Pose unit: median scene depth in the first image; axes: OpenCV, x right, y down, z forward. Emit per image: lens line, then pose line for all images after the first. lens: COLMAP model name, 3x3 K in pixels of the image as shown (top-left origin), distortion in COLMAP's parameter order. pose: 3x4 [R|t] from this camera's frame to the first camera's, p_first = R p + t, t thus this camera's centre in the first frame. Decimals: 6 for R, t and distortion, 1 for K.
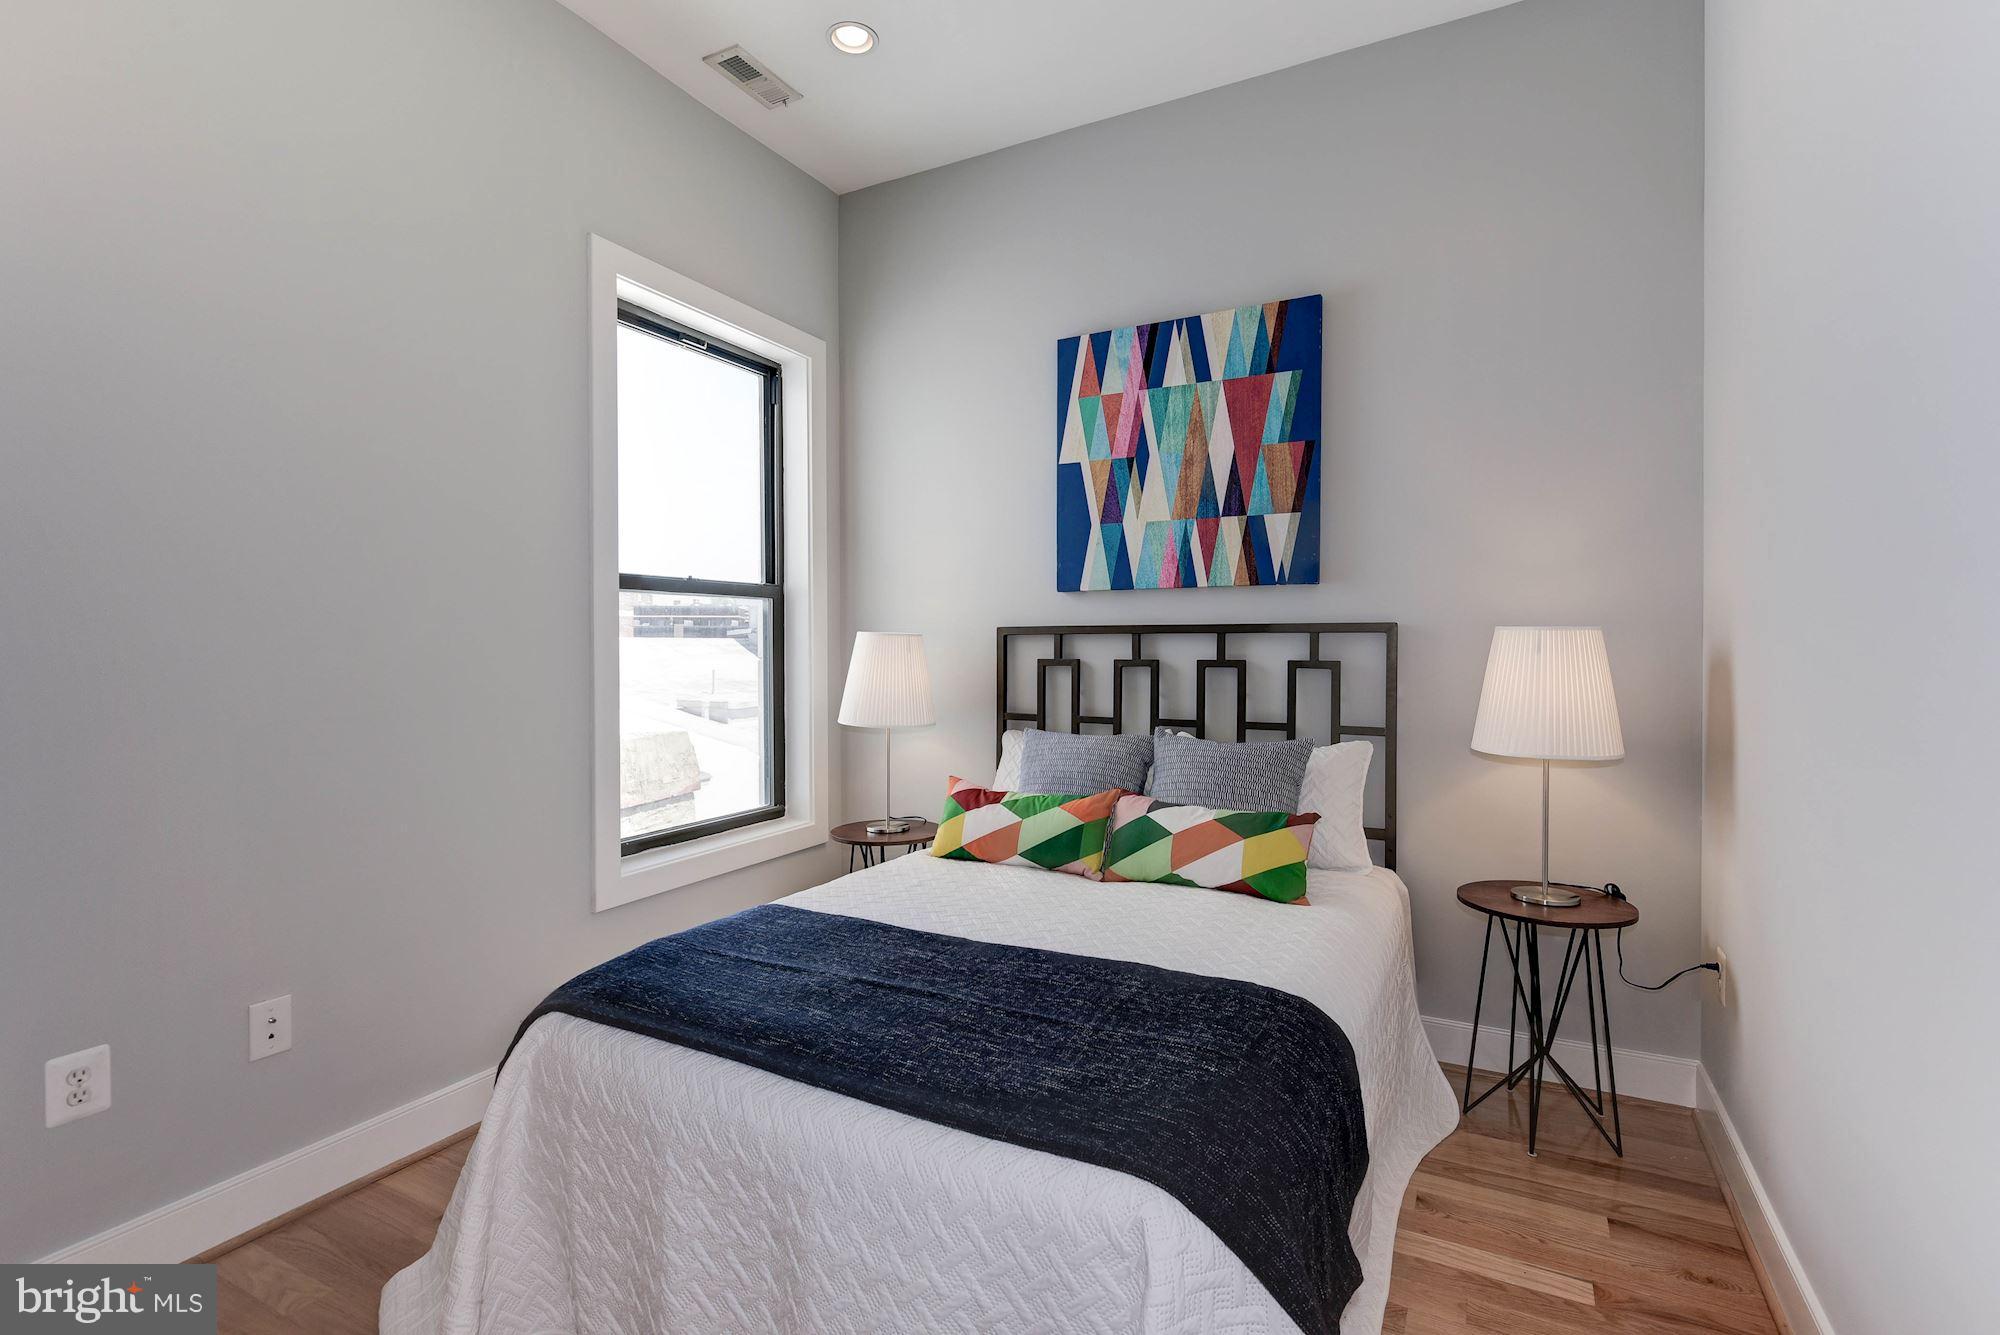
lens RADIAL K [[921.8, 0, 1015.9], [0, 921.8, 658.7], [0, 0, 1]] dist [0.009759, -0.000695]
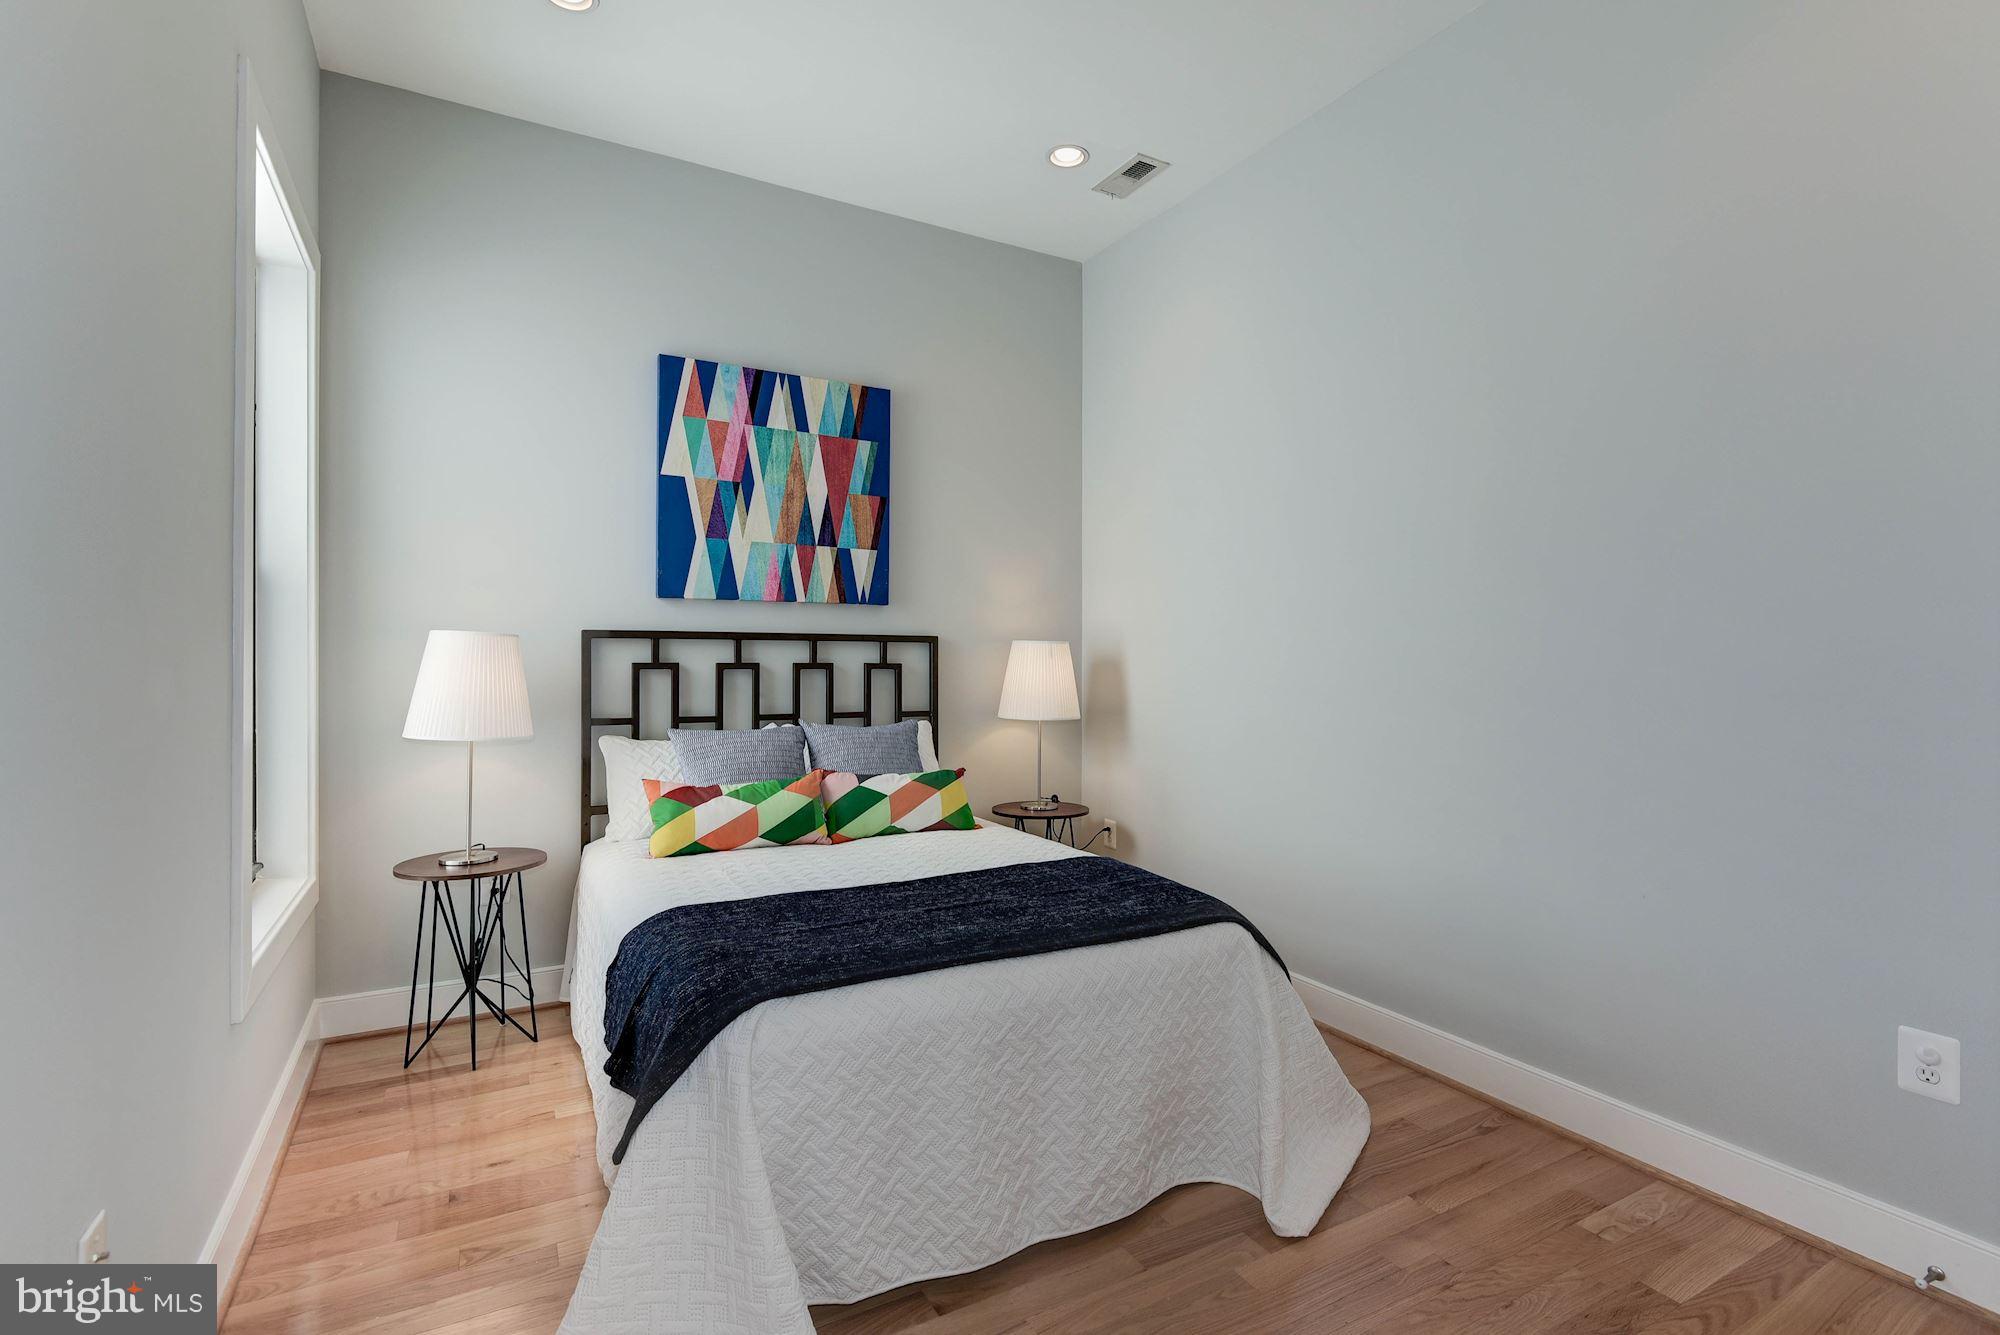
lens RADIAL K [[921.8, 0, 1015.9], [0, 921.8, 658.7], [0, 0, 1]] dist [0.009759, -0.000695]
pose [[0.553684, 0.002314, 0.832724, -0.643837], [0.004529, 0.999973, -0.005790, 0.004132], [-0.832715, 0.006977, 0.553659, 0.103683]]
